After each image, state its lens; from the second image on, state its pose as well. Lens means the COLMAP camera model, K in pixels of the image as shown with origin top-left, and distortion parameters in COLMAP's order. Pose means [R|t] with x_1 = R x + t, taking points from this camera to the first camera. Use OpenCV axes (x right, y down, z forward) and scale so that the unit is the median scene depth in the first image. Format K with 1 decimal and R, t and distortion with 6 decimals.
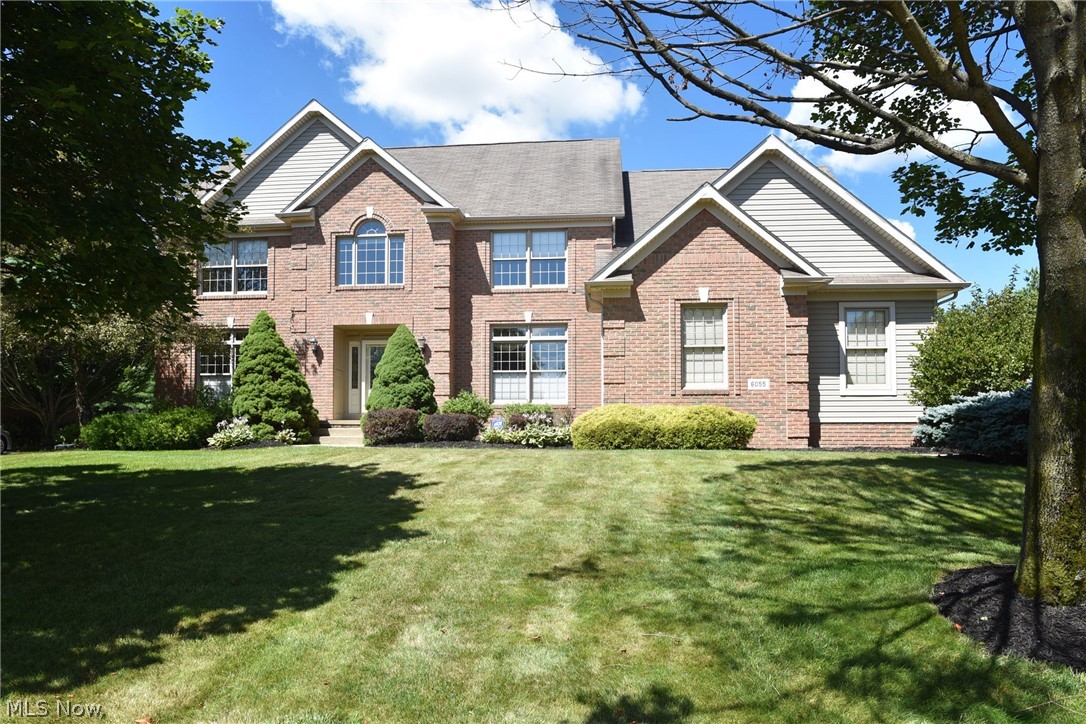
lens RADIAL K [[623.0, 0, 522.8], [0, 623.0, 436.5], [0, 0, 1]] dist [-0.024218, 0.001009]
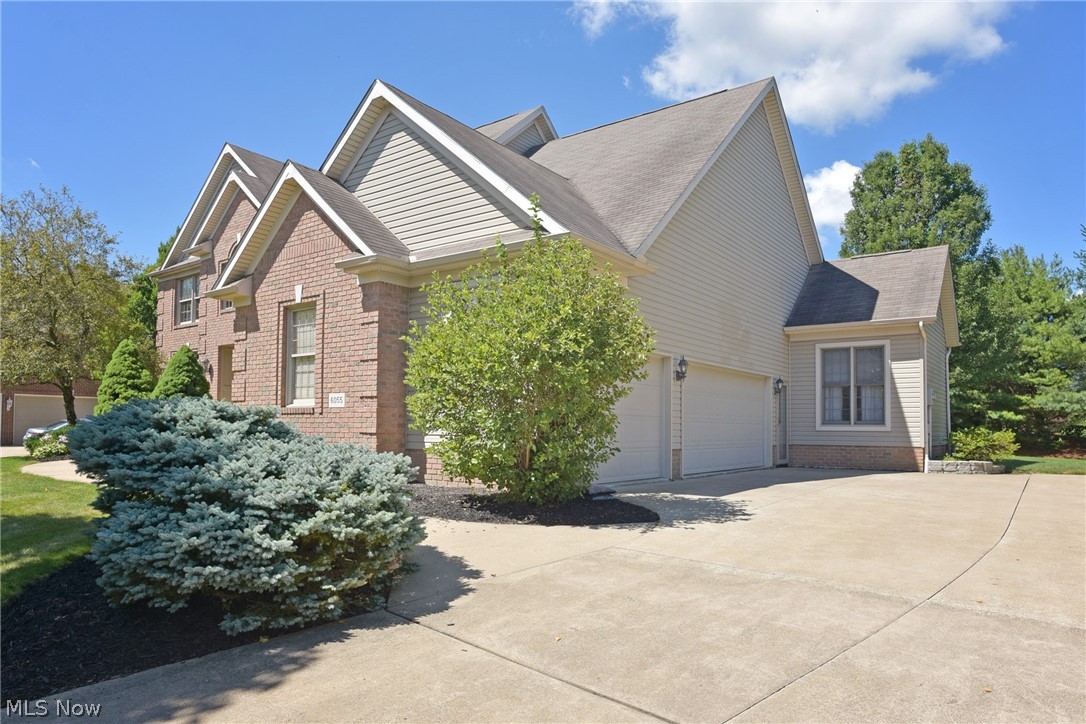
lens RADIAL K [[611.5, 0, 554.9], [0, 611.5, 425.9], [0, 0, 1]] dist [-0.024032, 0.002215]
pose [[0.886857, 0.004173, -0.462025, 0.854302], [-0.006296, 0.999976, -0.003053, -0.043994], [0.462001, 0.005616, 0.886861, 0.380067]]
